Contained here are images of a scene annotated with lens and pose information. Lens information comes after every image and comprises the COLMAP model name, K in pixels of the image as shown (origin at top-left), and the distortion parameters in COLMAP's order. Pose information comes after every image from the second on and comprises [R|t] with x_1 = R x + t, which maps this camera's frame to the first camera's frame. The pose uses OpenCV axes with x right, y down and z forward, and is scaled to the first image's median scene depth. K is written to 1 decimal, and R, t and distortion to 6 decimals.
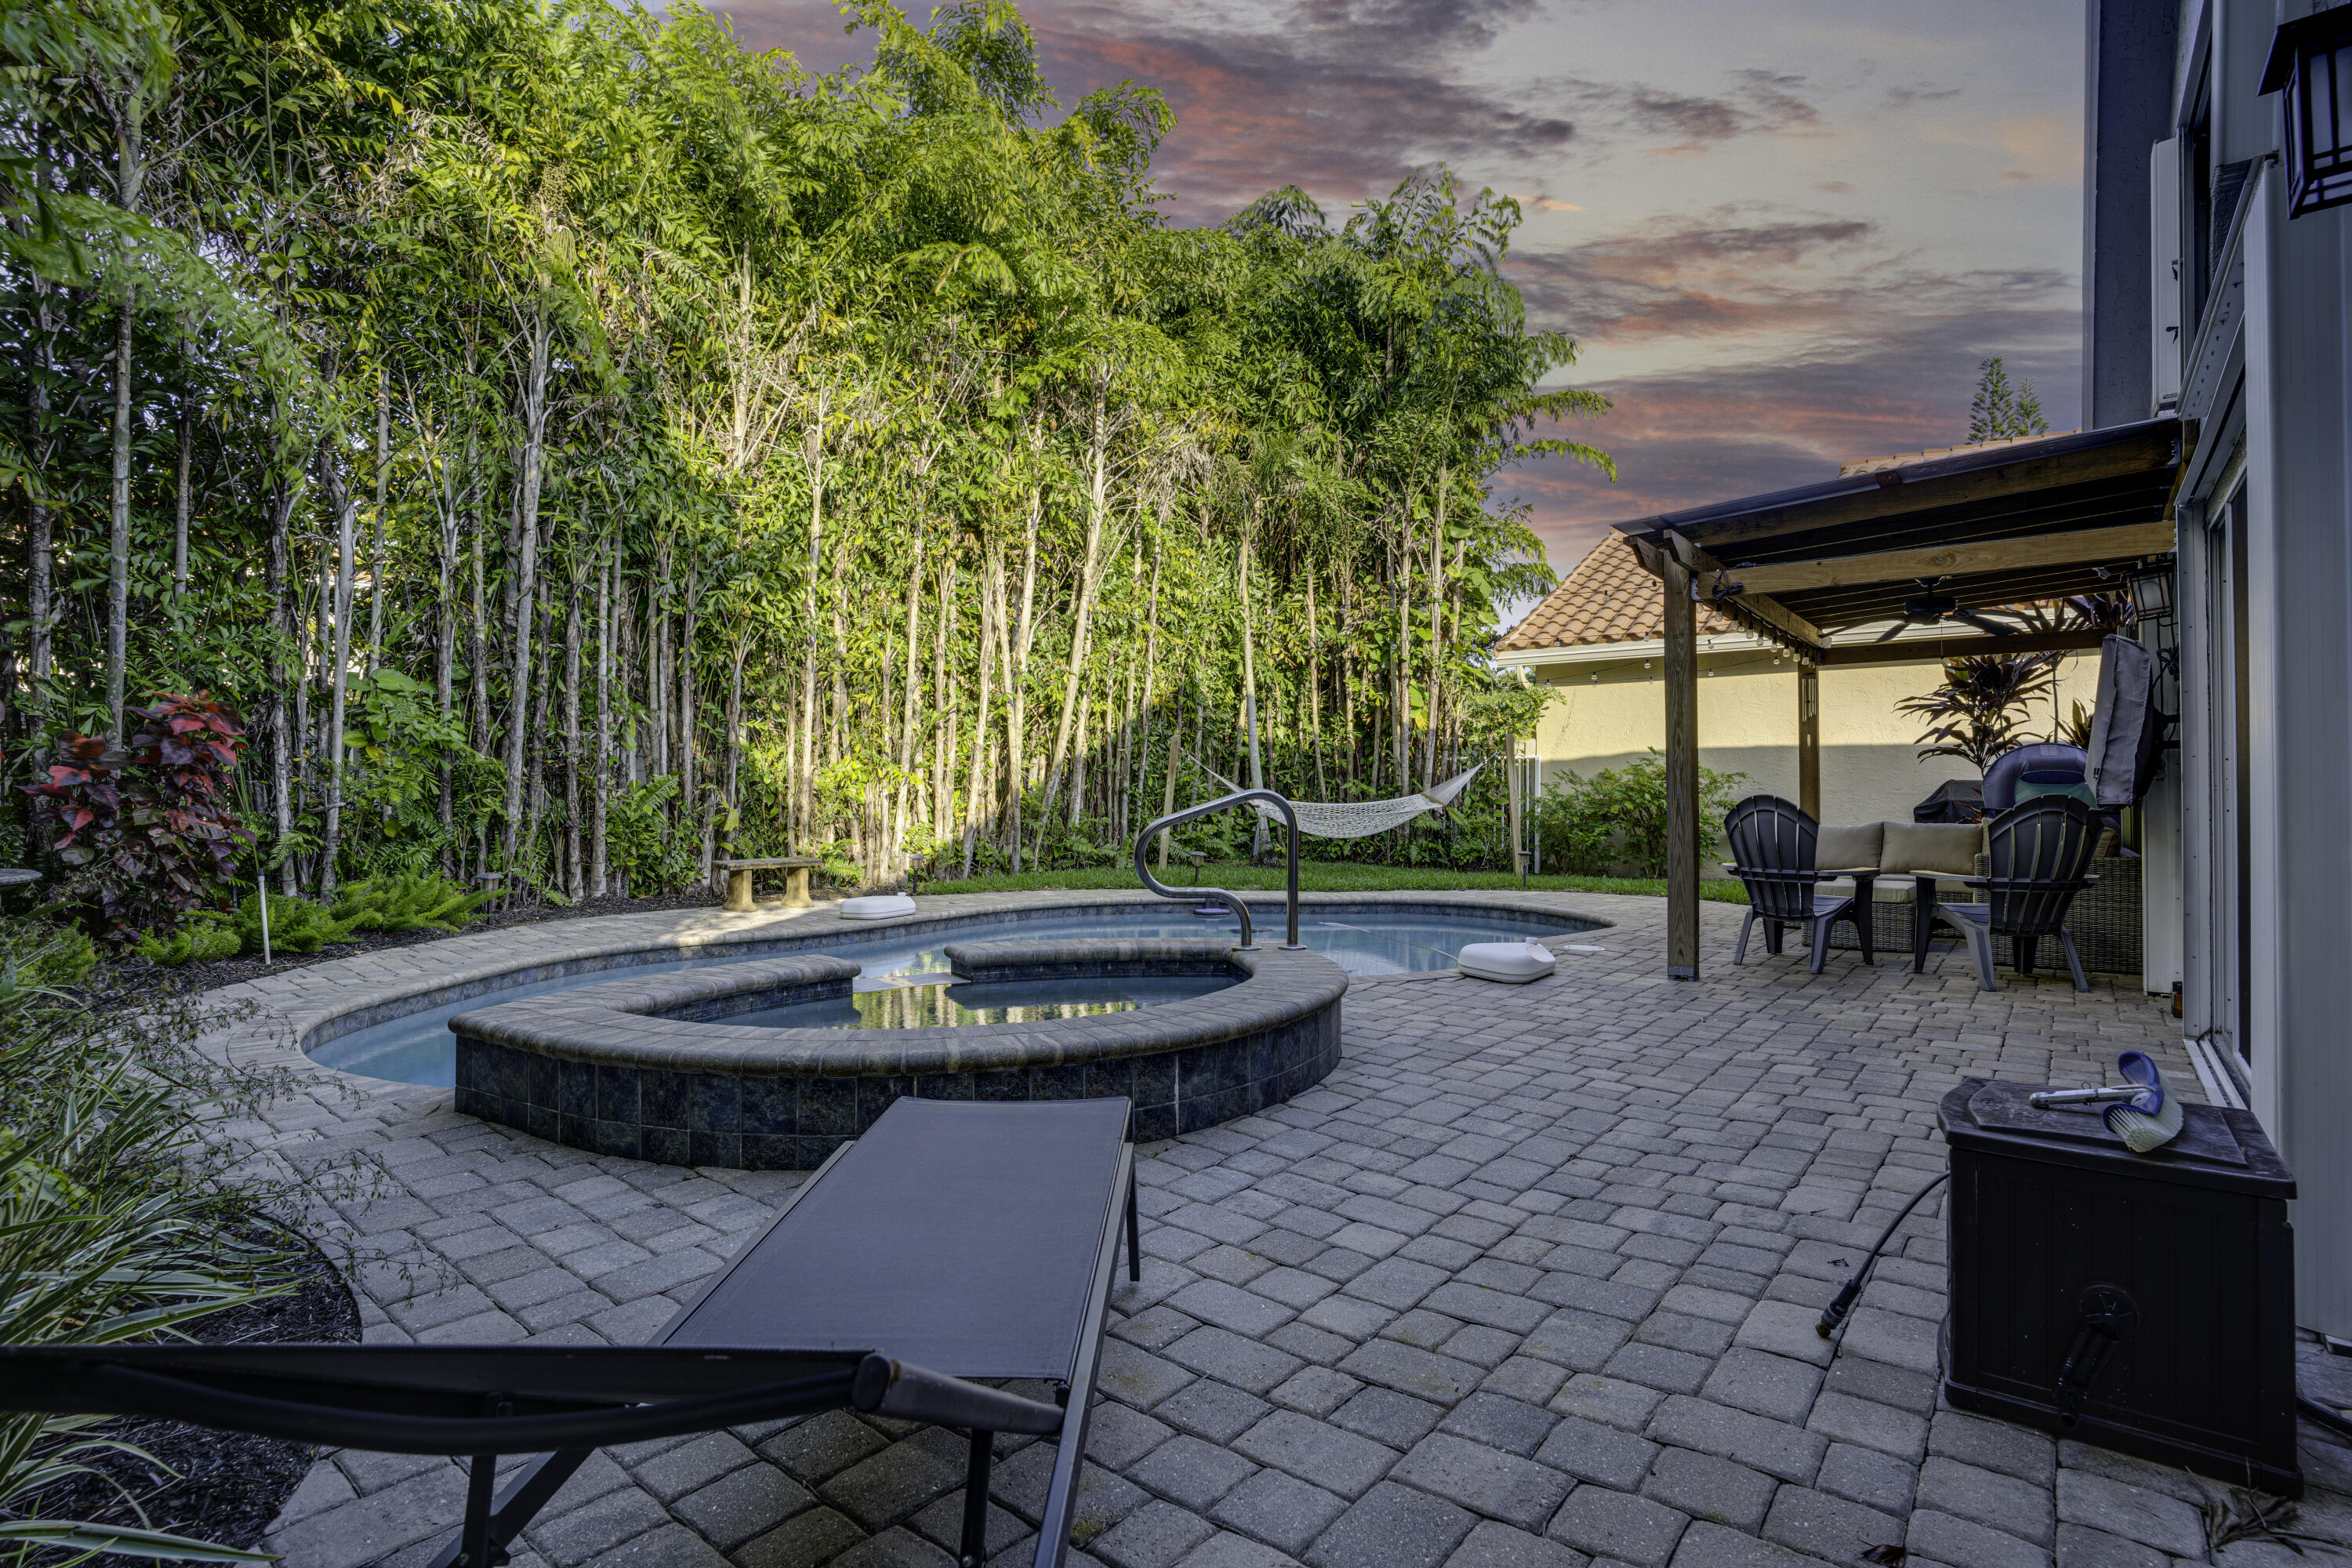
lens RADIAL K [[1142.6, 0, 1178.1], [0, 1142.6, 782.5], [0, 0, 1]] dist [-0.077896, 0.034294]
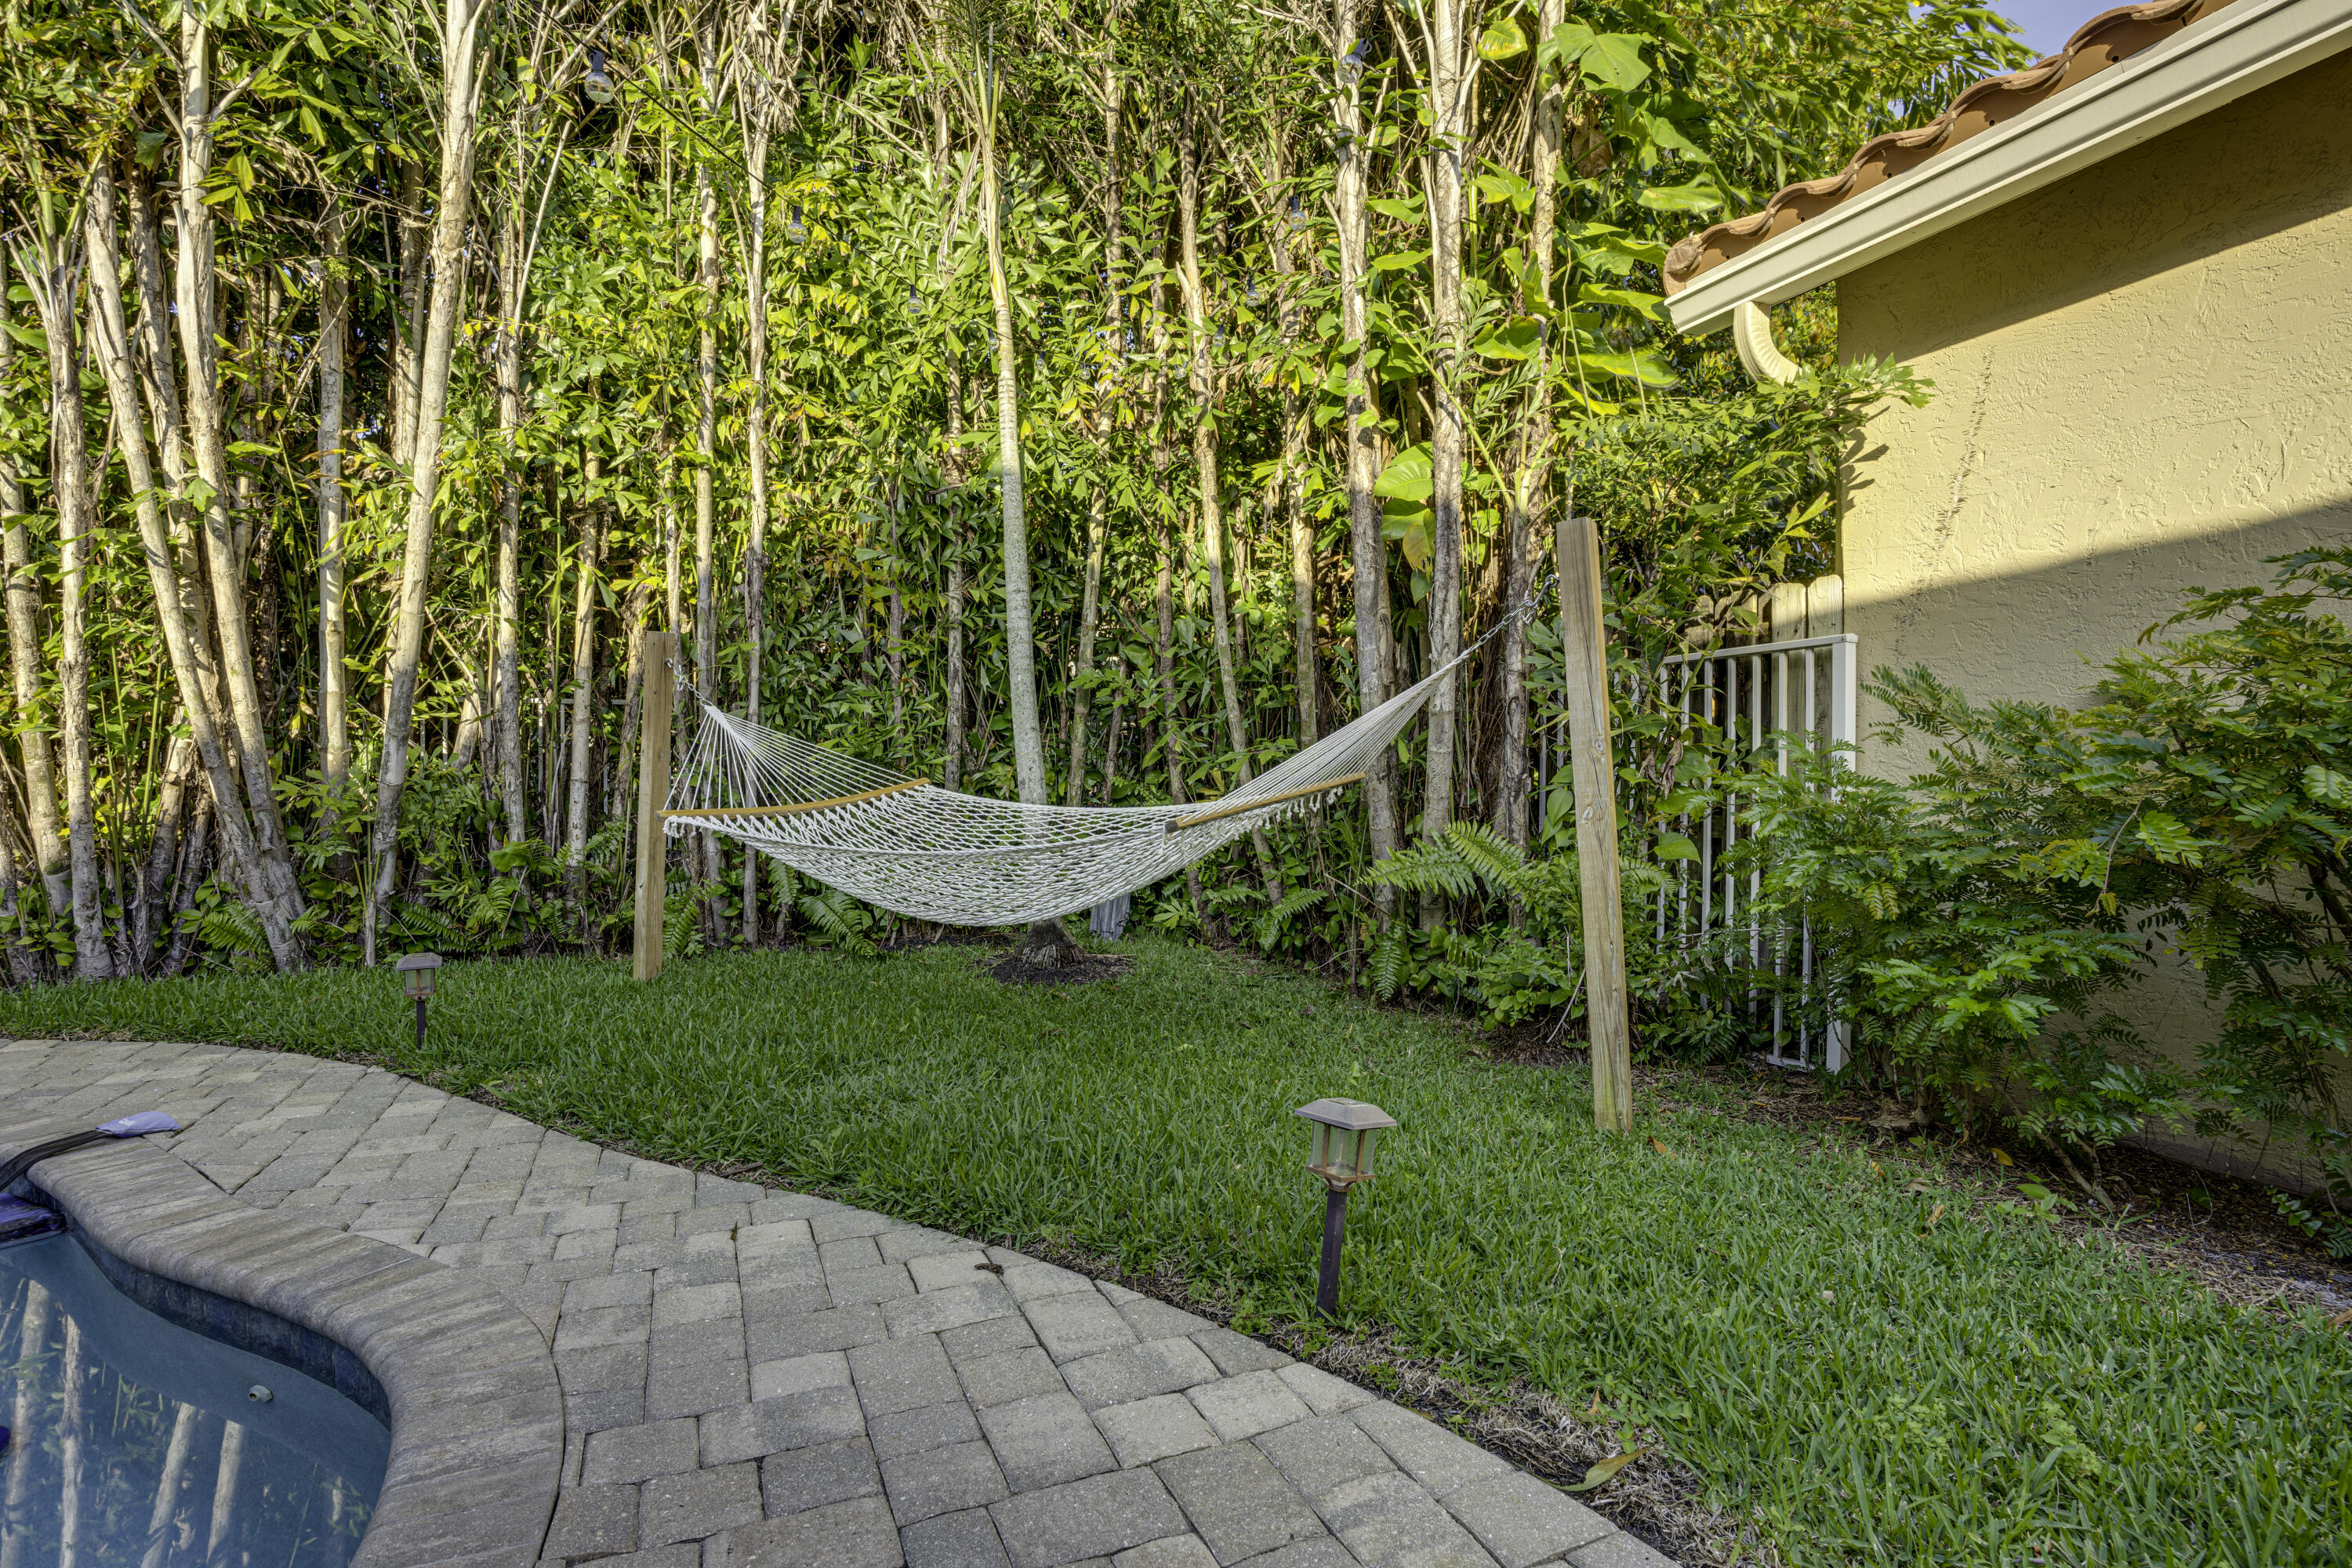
lens RADIAL K [[1142.6, 0, 1197.5], [0, 1142.6, 790.0], [0, 0, 1]] dist [-0.077896, 0.034294]
pose [[0.886160, -0.002690, -0.463371, 0.387078], [0.005148, 0.999979, 0.004040, 0.014624], [0.463350, -0.005966, 0.886155, 0.890331]]
